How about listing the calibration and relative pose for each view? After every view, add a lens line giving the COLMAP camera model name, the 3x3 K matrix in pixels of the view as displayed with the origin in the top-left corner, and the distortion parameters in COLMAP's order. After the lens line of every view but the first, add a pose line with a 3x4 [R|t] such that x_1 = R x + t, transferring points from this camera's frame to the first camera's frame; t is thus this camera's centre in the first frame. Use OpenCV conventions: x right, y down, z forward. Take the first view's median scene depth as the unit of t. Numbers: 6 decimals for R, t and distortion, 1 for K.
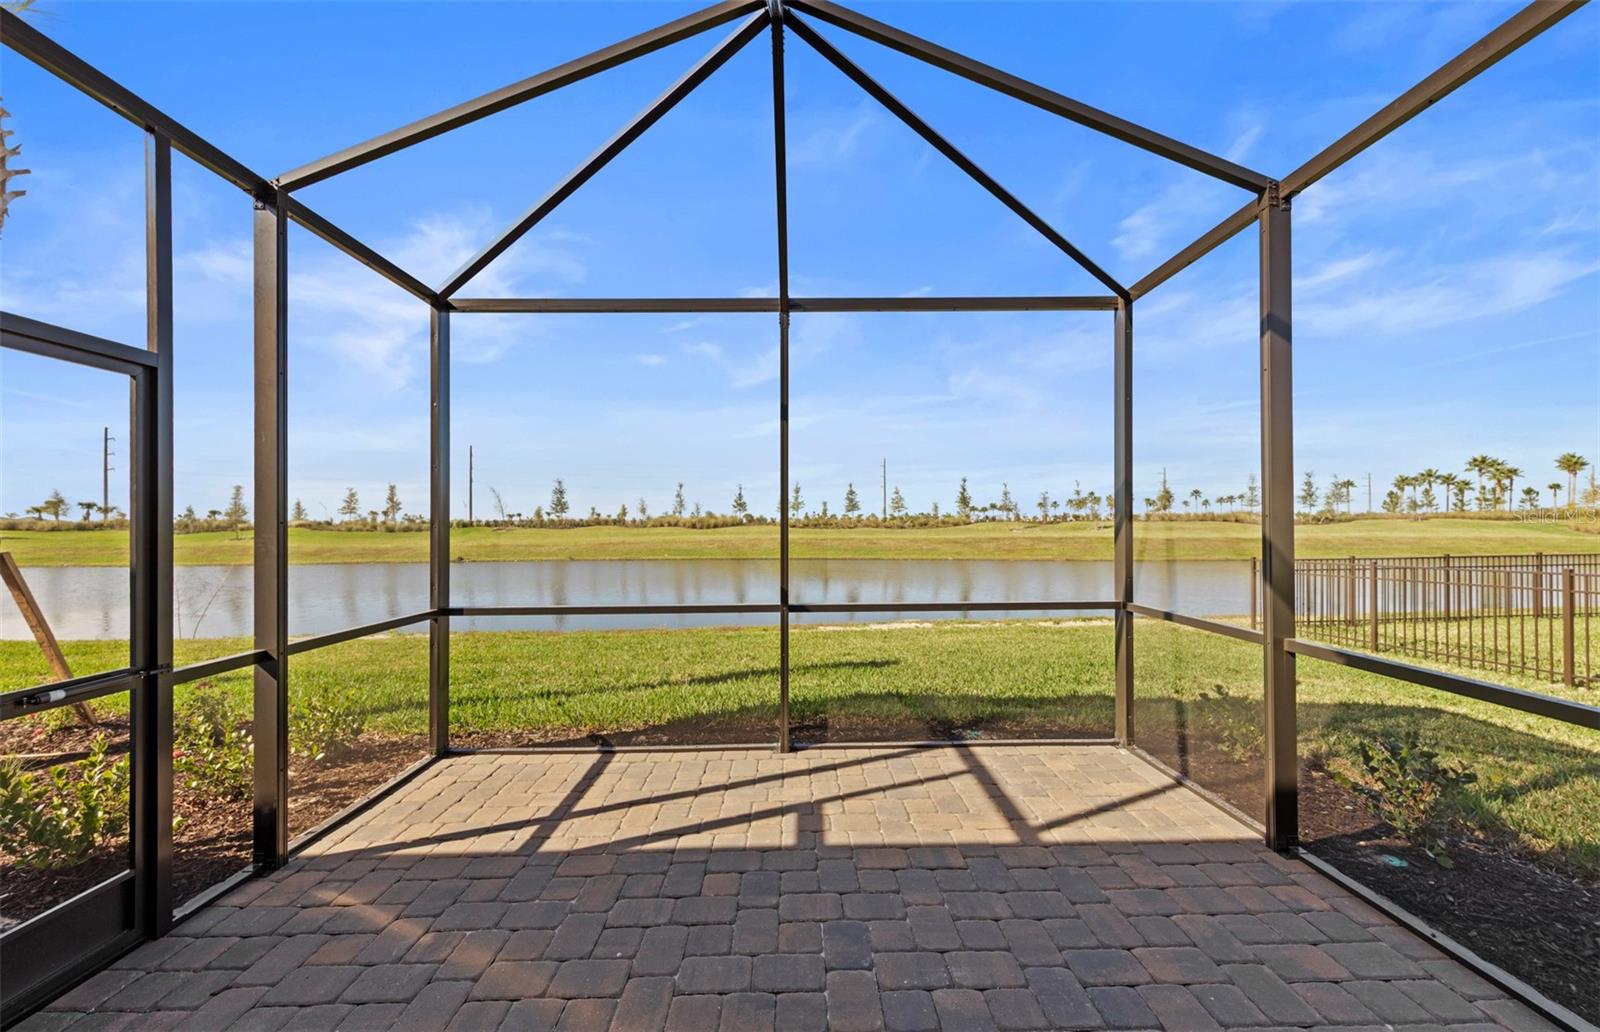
lens RADIAL K [[571.1, 0, 802.9], [0, 571.1, 520.4], [0, 0, 1]] dist [0.006985, -0.001161]
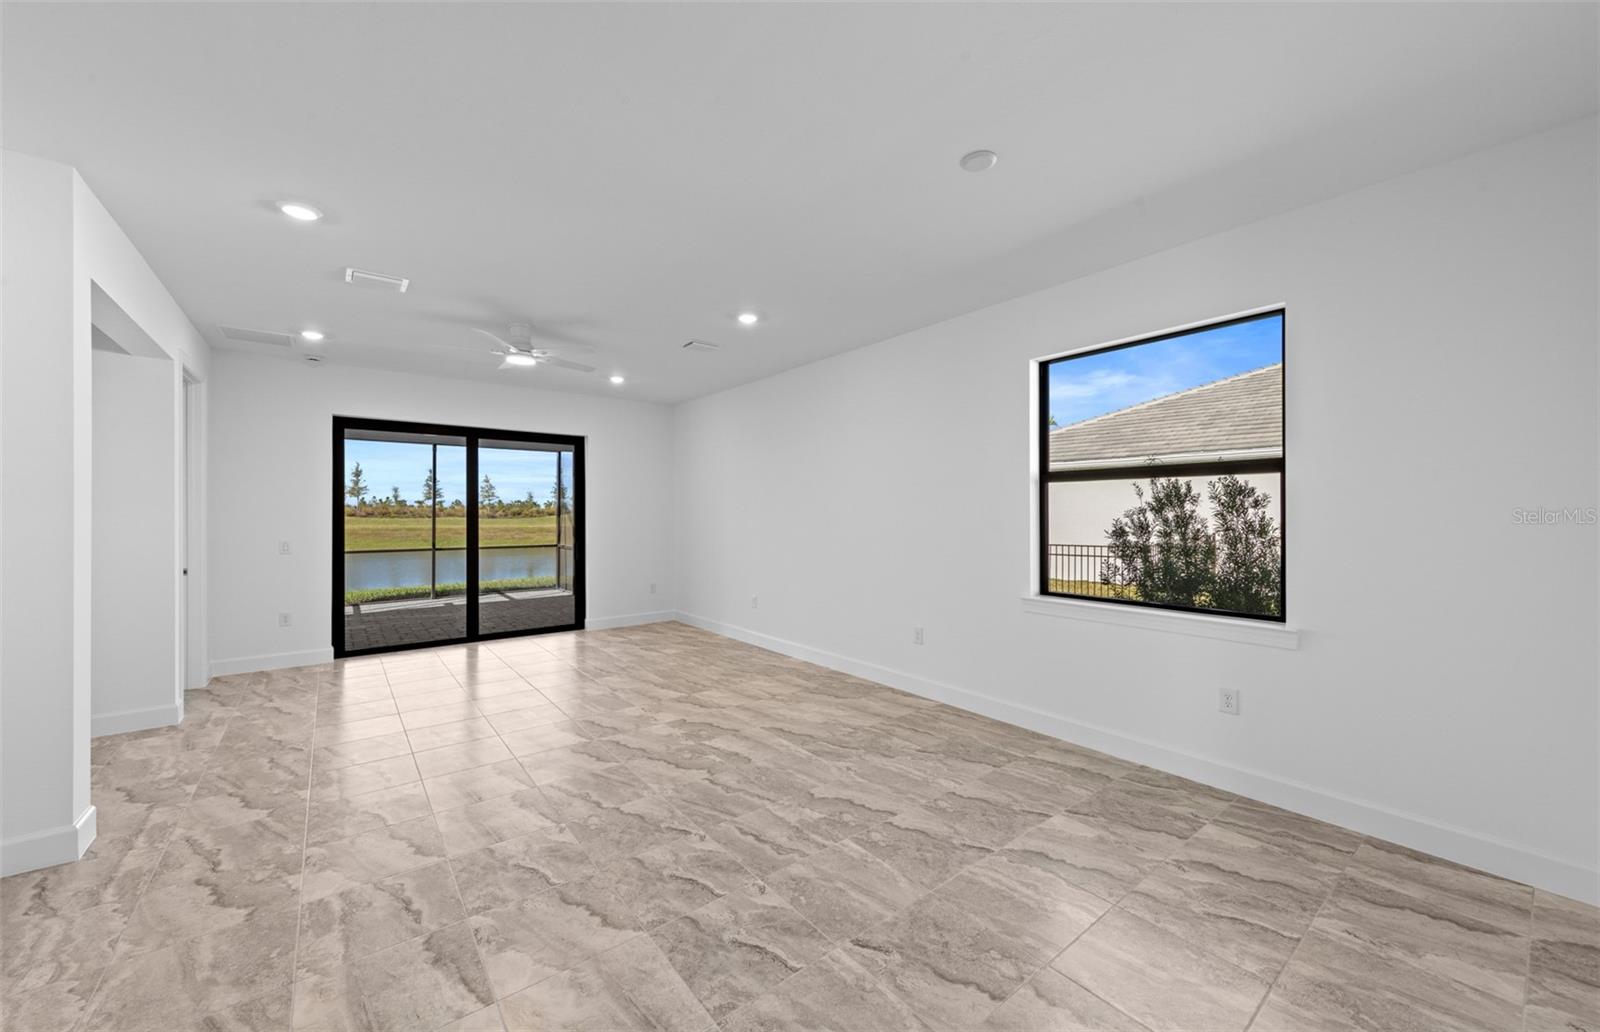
lens RADIAL K [[571.1, 0, 810.3], [0, 571.1, 521.9], [0, 0, 1]] dist [0.006985, -0.001161]
pose [[0.780892, 0.009750, 0.624590, -0.343203], [-0.021555, 0.999703, 0.011344, -0.053914], [-0.624294, -0.022321, 0.780870, -2.336313]]
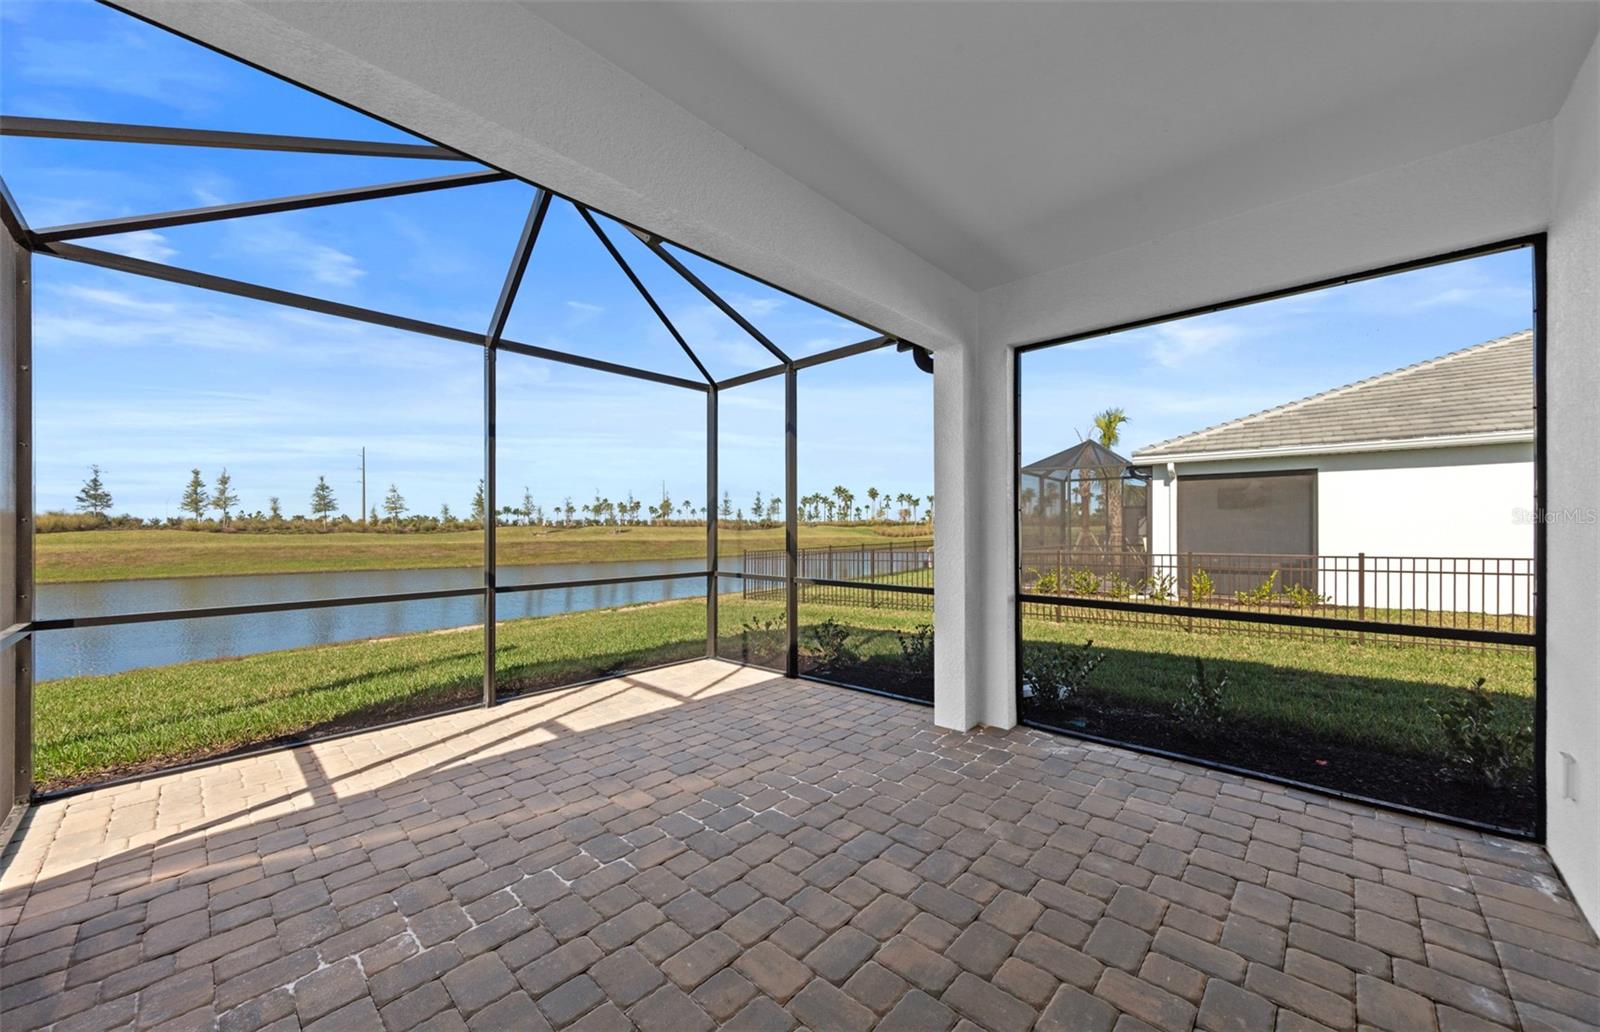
lens RADIAL K [[571.1, 0, 797.0], [0, 571.1, 533.4], [0, 0, 1]] dist [0.006985, -0.001161]
pose [[0.700179, -0.003496, 0.713959, -0.441901], [-0.006700, 0.999912, 0.011467, 0.012200], [-0.713936, -0.012812, 0.700094, -0.325593]]
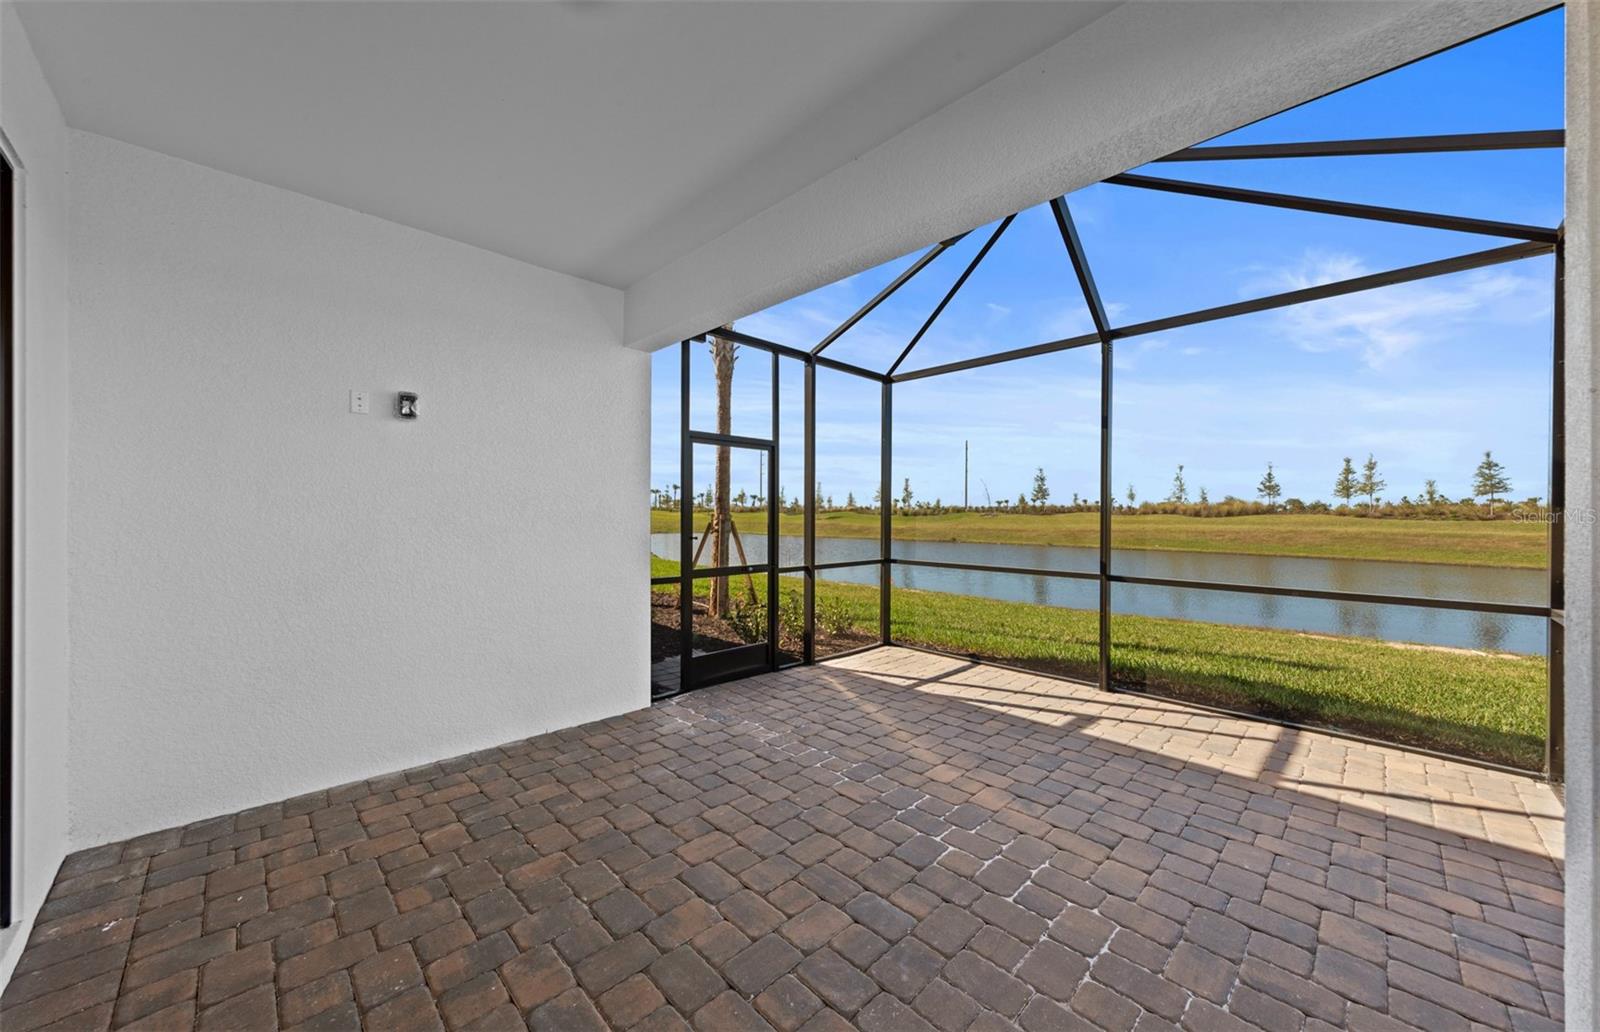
lens RADIAL K [[571.1, 0, 800.8], [0, 571.1, 504.8], [0, 0, 1]] dist [0.006985, -0.001161]
pose [[0.689082, -0.000120, -0.724684, 0.414507], [-0.002430, 0.999994, -0.002476, -0.000032], [0.724680, 0.003467, 0.689077, -0.346568]]
